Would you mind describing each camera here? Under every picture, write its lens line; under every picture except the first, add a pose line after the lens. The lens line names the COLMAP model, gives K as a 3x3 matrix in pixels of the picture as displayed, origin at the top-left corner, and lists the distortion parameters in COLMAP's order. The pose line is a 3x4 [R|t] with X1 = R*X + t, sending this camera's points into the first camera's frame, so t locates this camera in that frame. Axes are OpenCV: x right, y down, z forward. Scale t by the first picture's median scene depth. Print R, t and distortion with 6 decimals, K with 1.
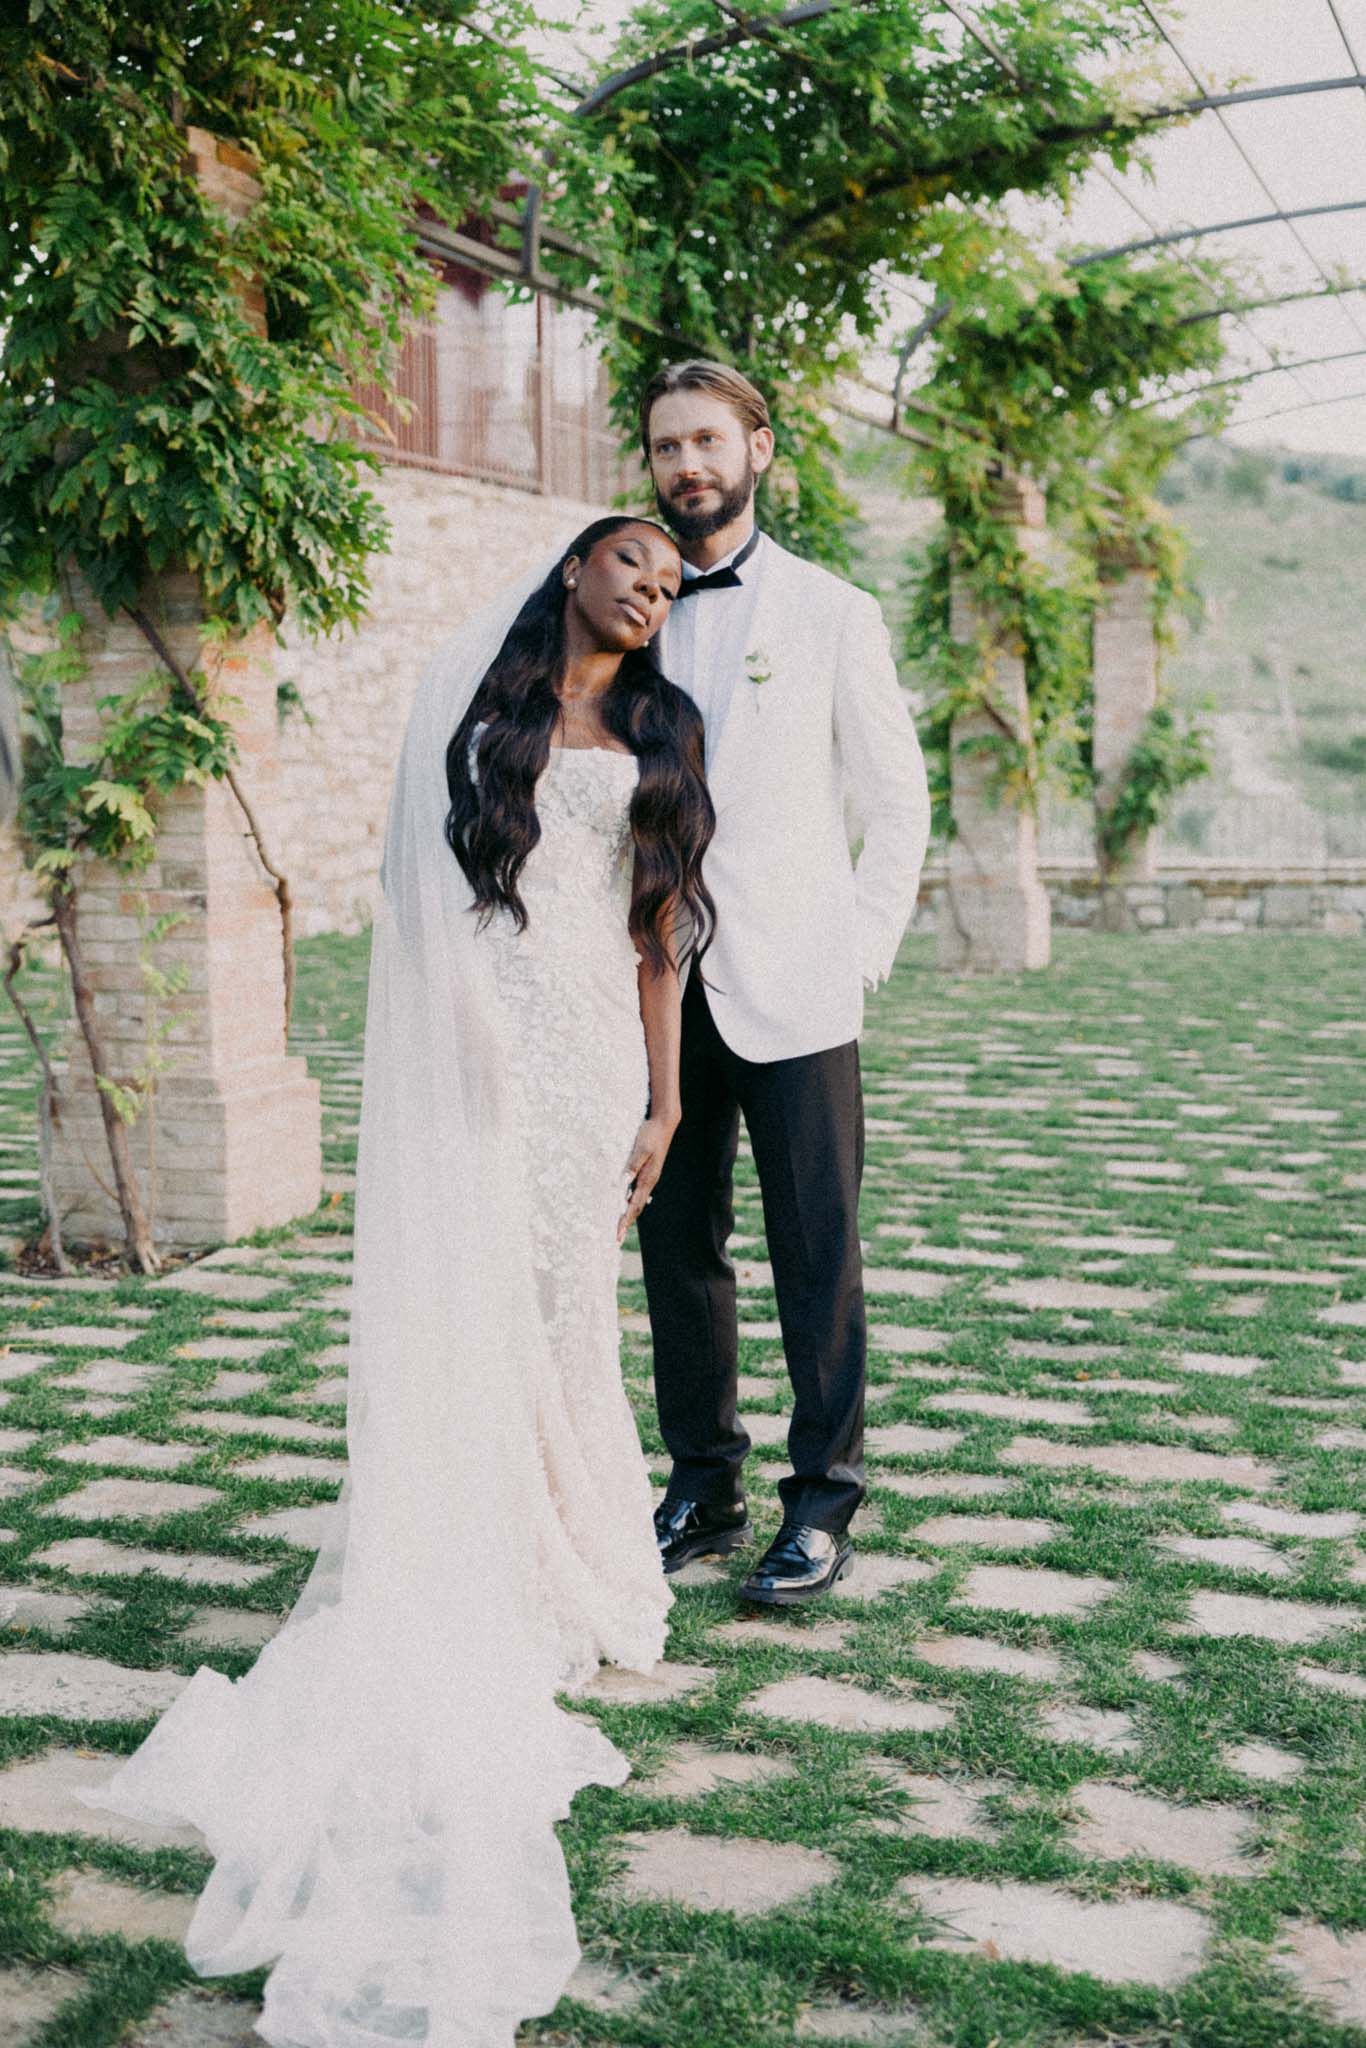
lens RADIAL K [[2837.3, 0, 683.0], [0, 2837.3, 1024.0], [0, 0, 1]] dist [0.003768, 0.018833]
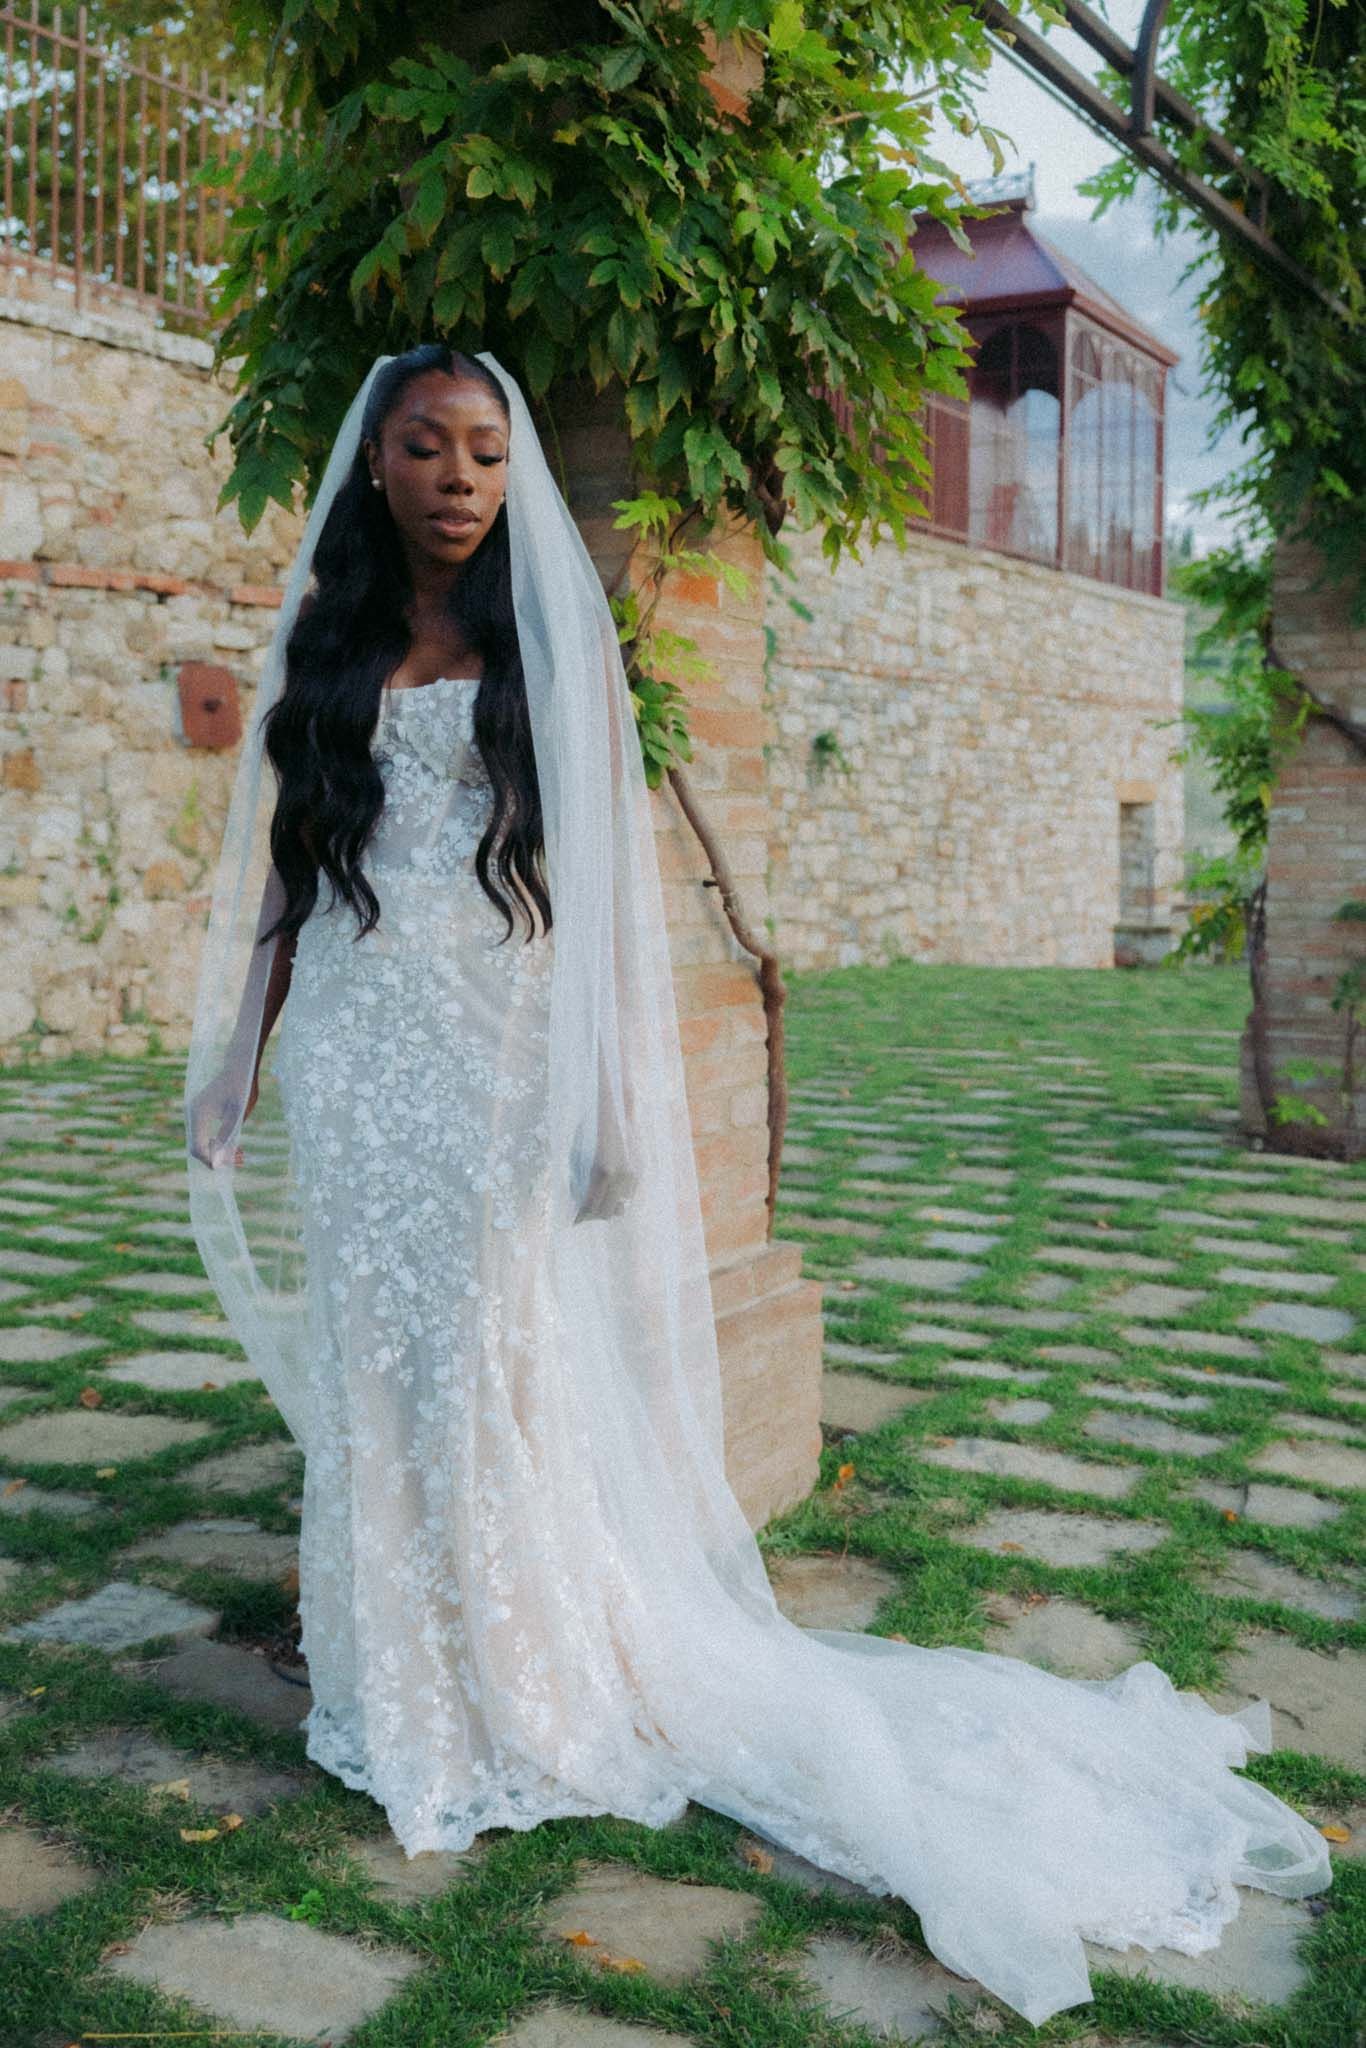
lens RADIAL K [[2120.1, 0, 684.7], [0, 2120.1, 1006.4], [0, 0, 1]] dist [-0.011205, 0.000816]
pose [[0.978240, 0.025855, -0.205859, -0.070650], [-0.026732, 0.999642, -0.001477, -0.042499], [0.205747, 0.006948, 0.978581, 0.598680]]
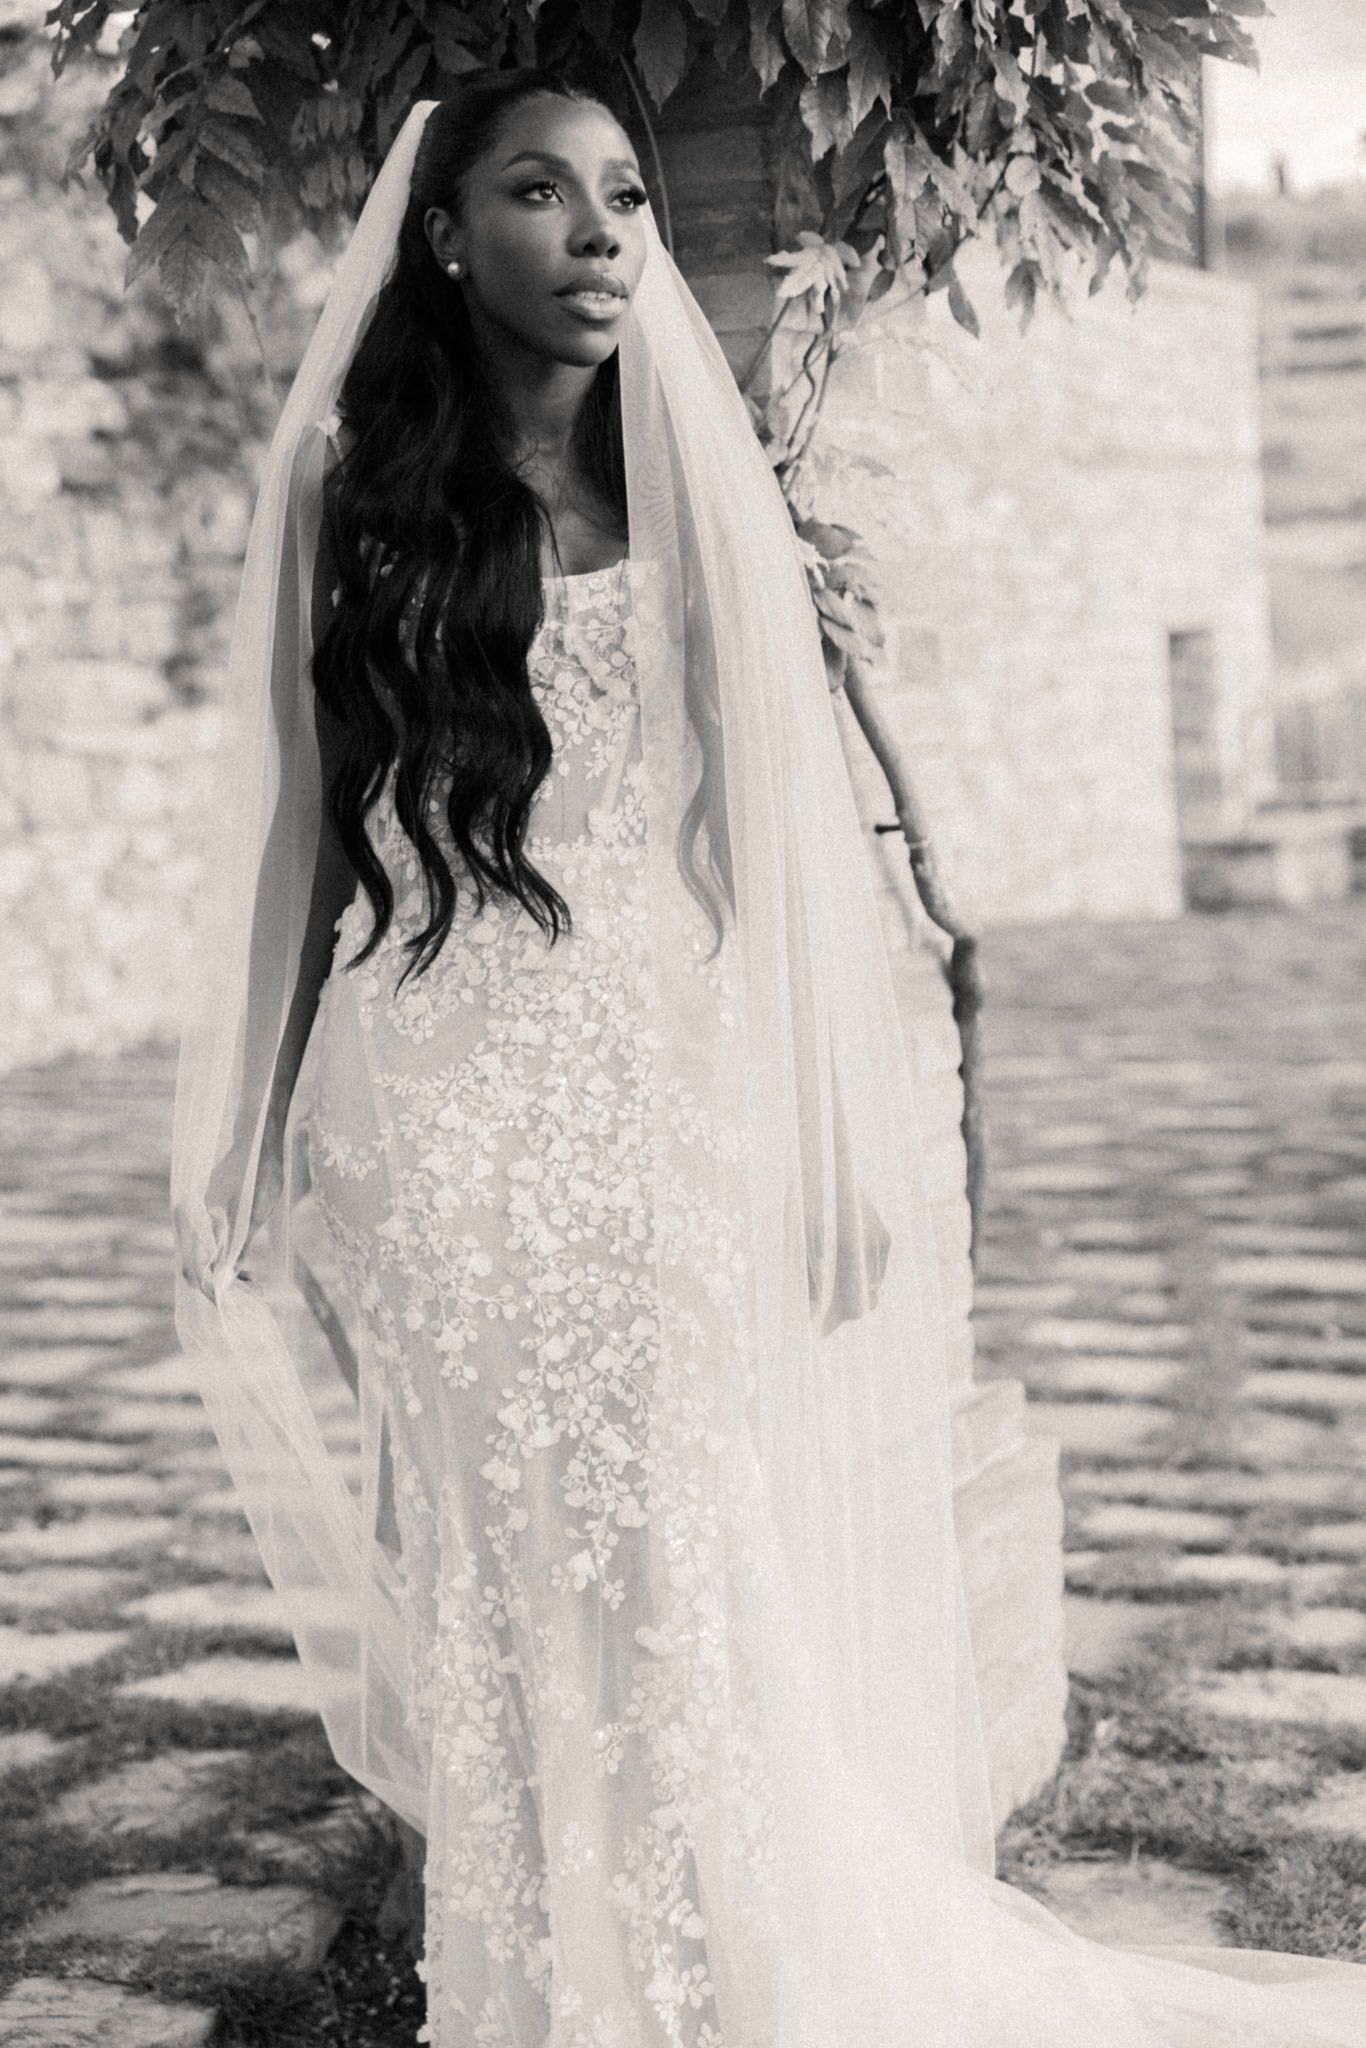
lens RADIAL K [[3723.2, 0, 683.0], [0, 3723.2, 1024.0], [0, 0, 1]] dist [0.064763, -0.039357]
pose [[0.992379, -0.026224, -0.120403, -0.127234], [0.026819, 0.999635, 0.003321, -0.045035], [0.120272, -0.006525, 0.992719, 0.526824]]
